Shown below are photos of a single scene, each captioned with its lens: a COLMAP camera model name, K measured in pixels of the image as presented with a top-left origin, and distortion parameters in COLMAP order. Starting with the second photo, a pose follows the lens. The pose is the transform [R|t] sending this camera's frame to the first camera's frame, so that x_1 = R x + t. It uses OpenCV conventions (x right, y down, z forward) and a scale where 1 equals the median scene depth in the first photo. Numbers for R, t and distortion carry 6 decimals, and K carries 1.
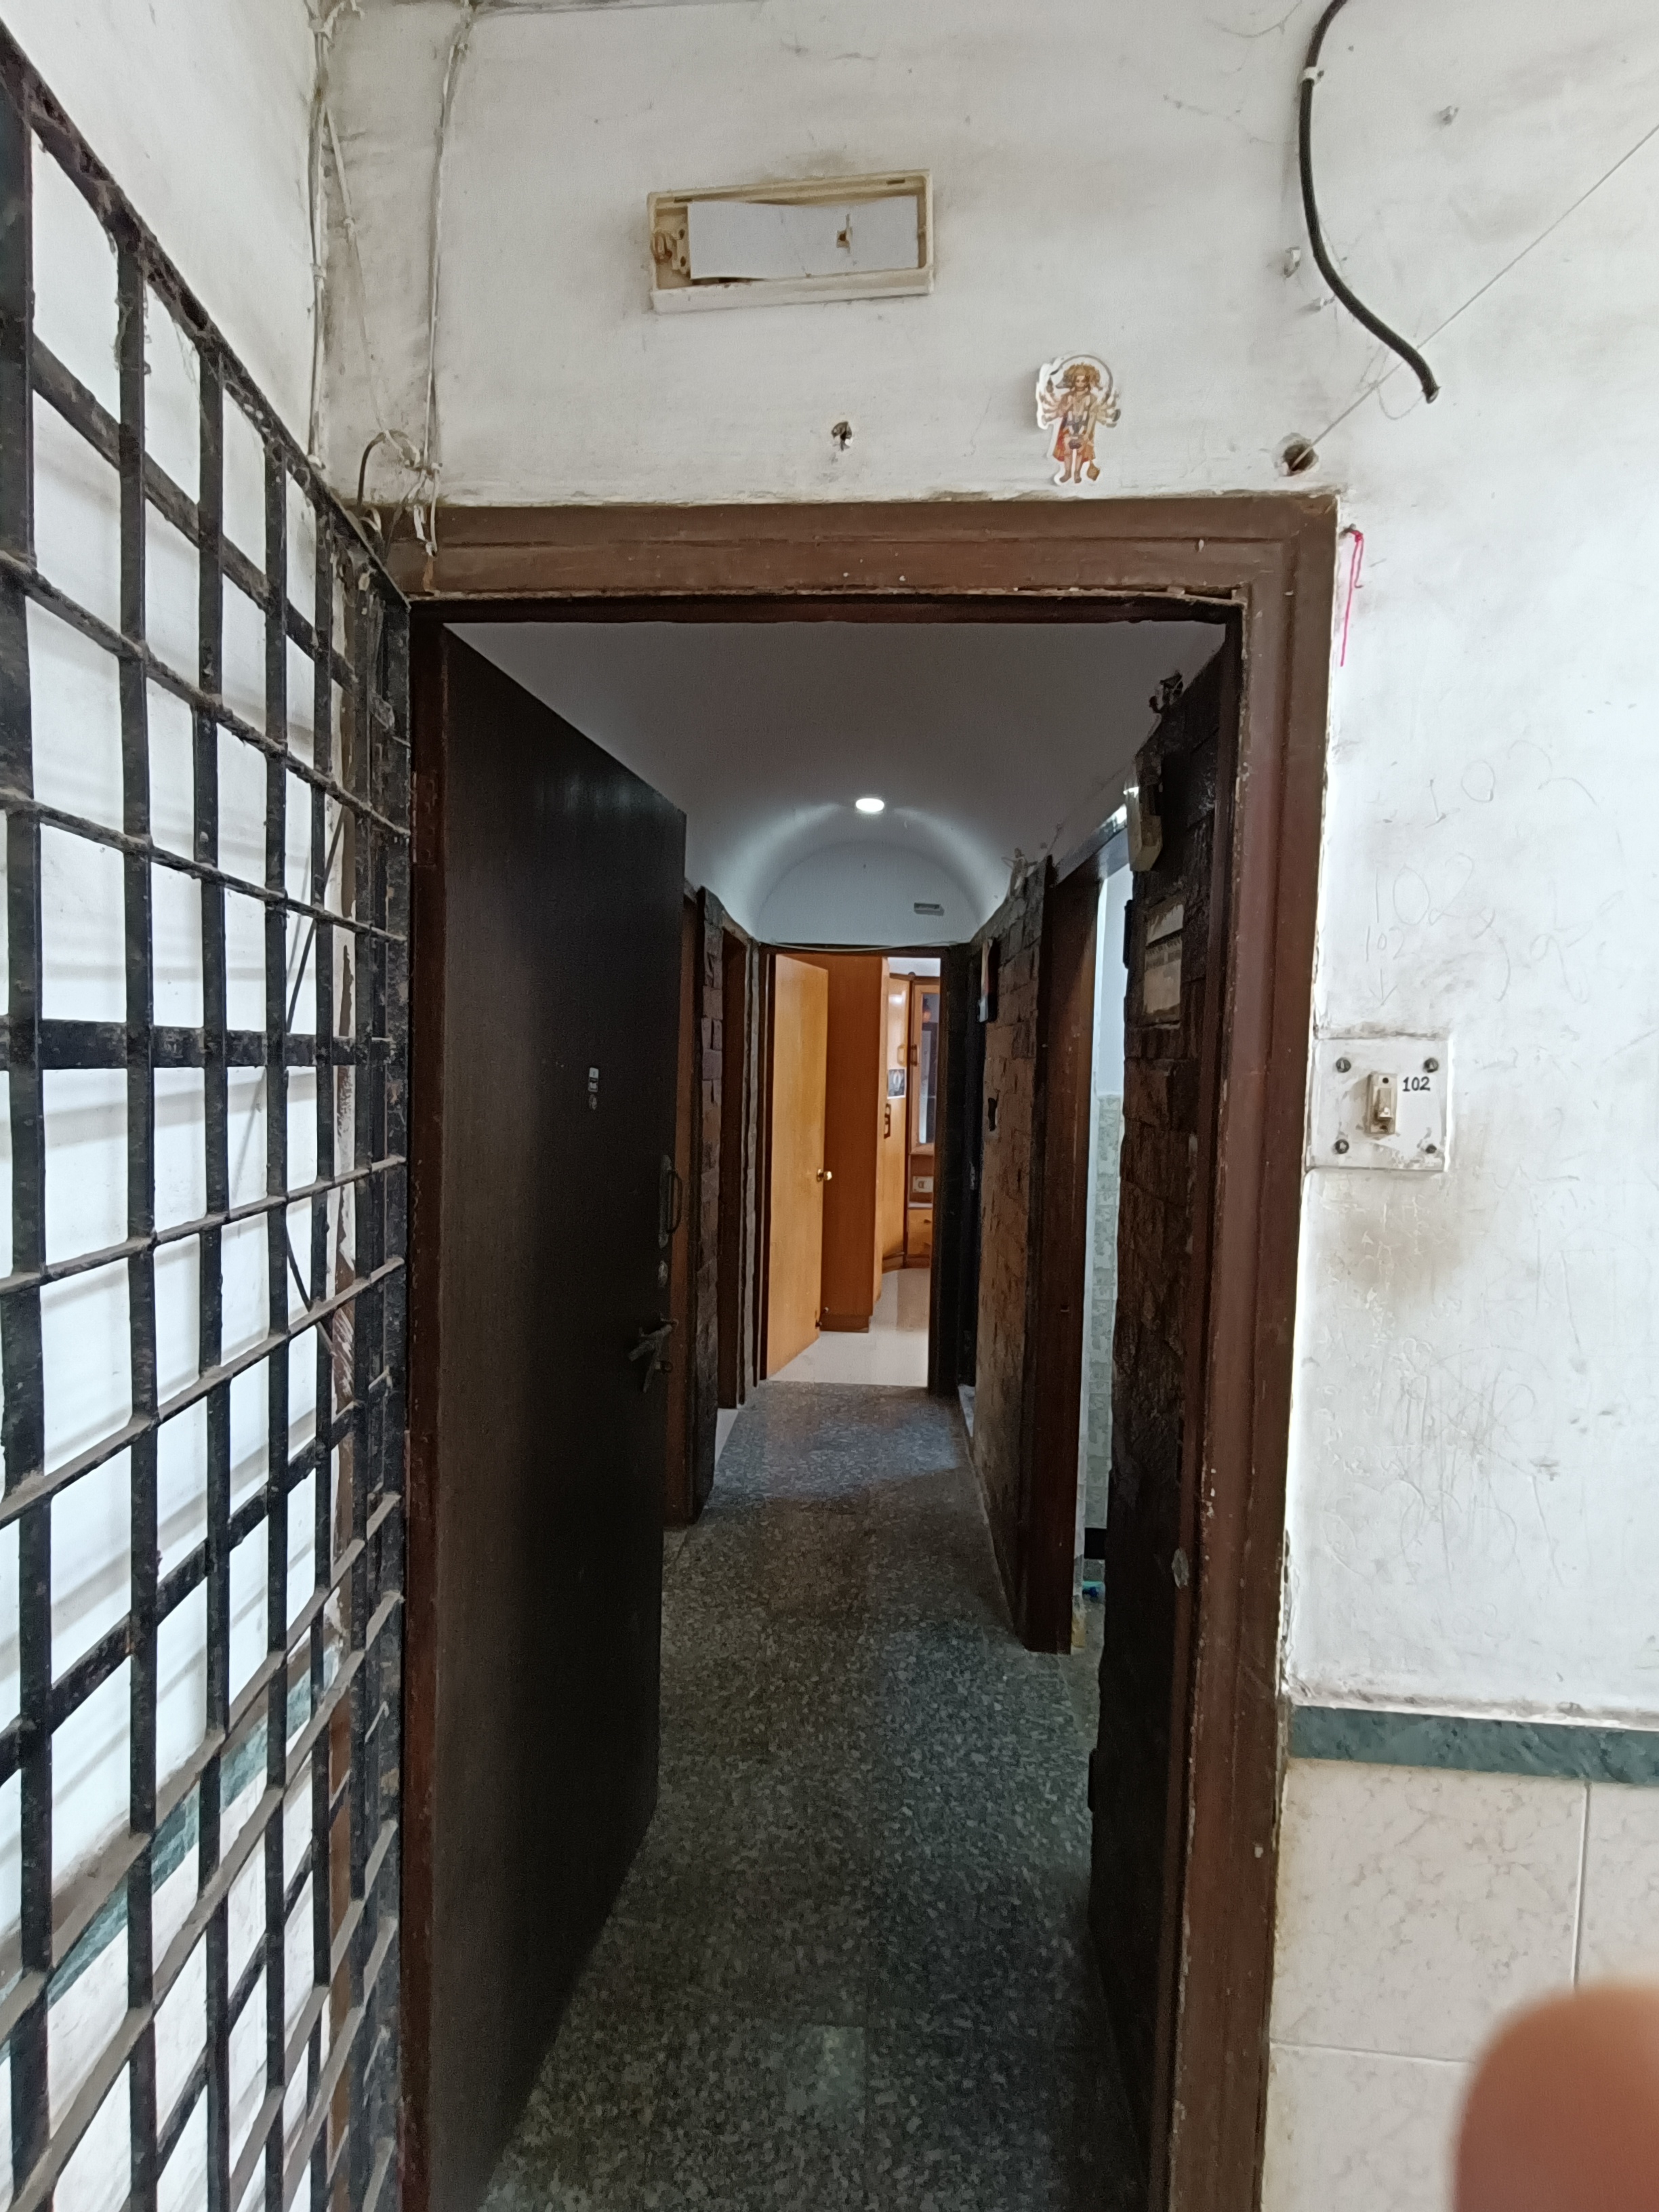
lens RADIAL K [[1026.0, 0, 815.6], [0, 1026.0, 1107.1], [0, 0, 1]] dist [0.004381, 0.000153]
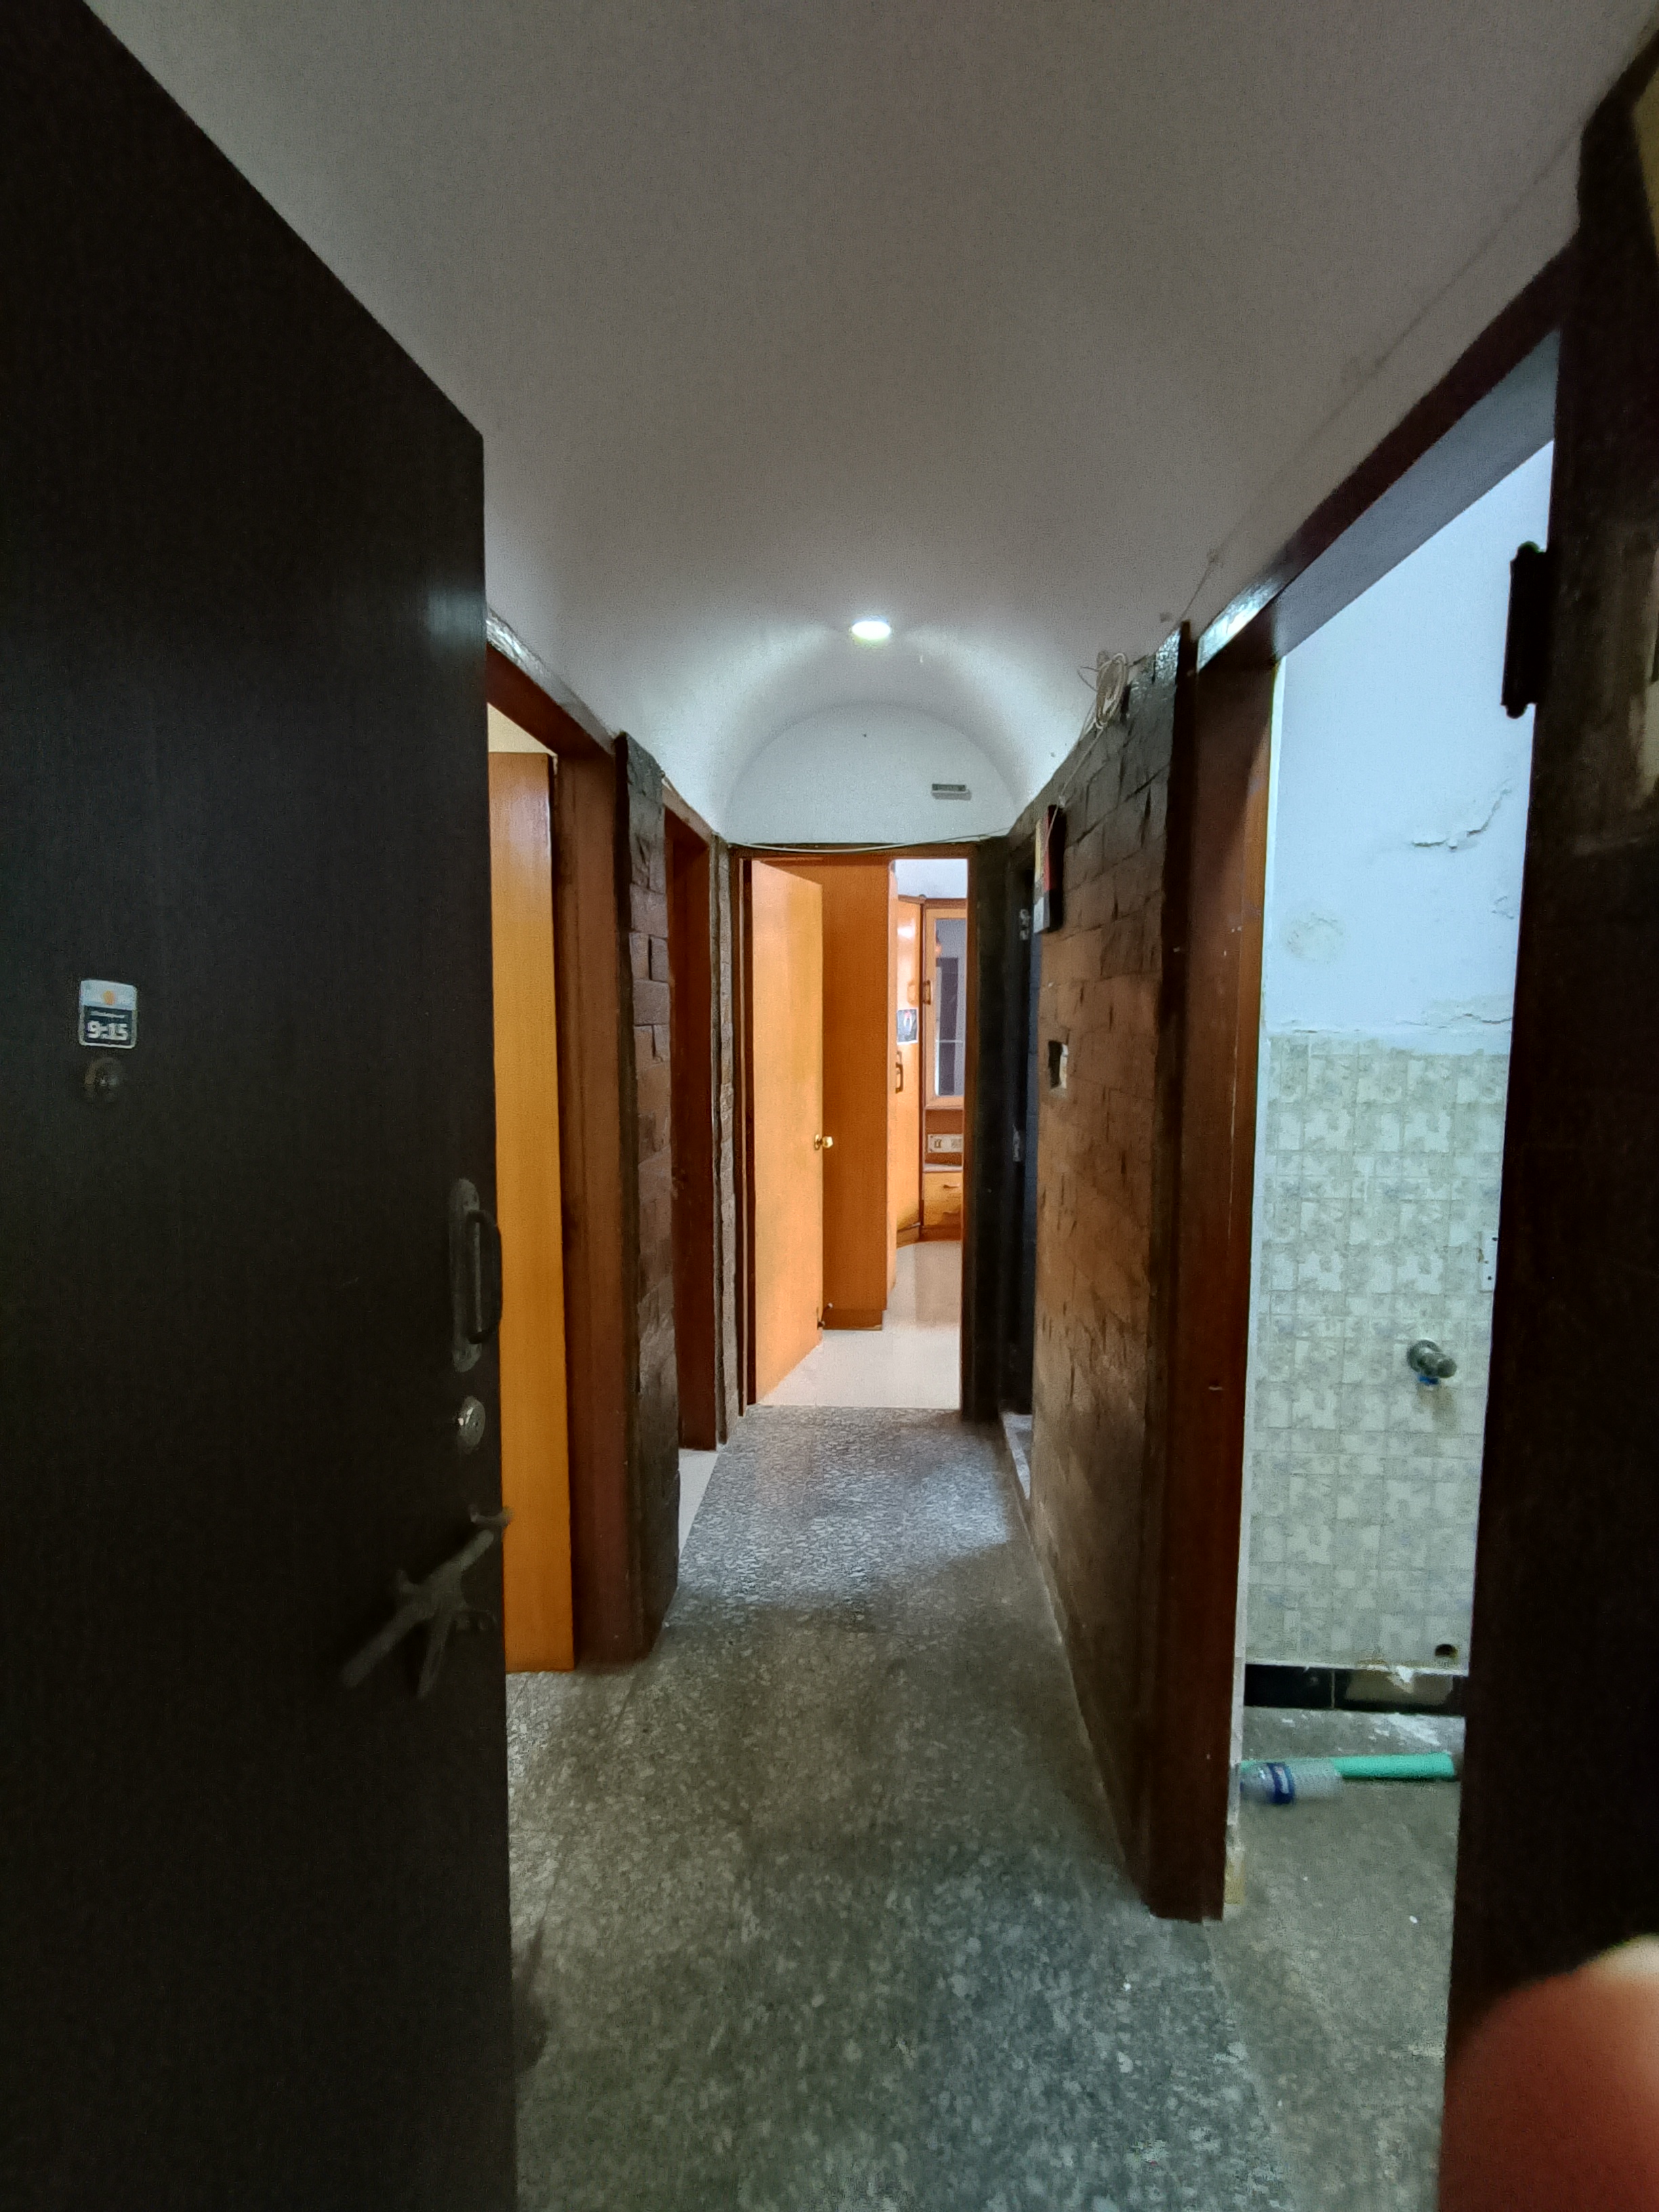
lens RADIAL K [[1026.0, 0, 829.8], [0, 1026.0, 1113.1], [0, 0, 1]] dist [0.004381, 0.000153]
pose [[0.999626, -0.025857, 0.008874, 0.010523], [0.025303, 0.998013, 0.057706, -0.004195], [-0.010349, -0.057460, 0.998294, 0.306397]]
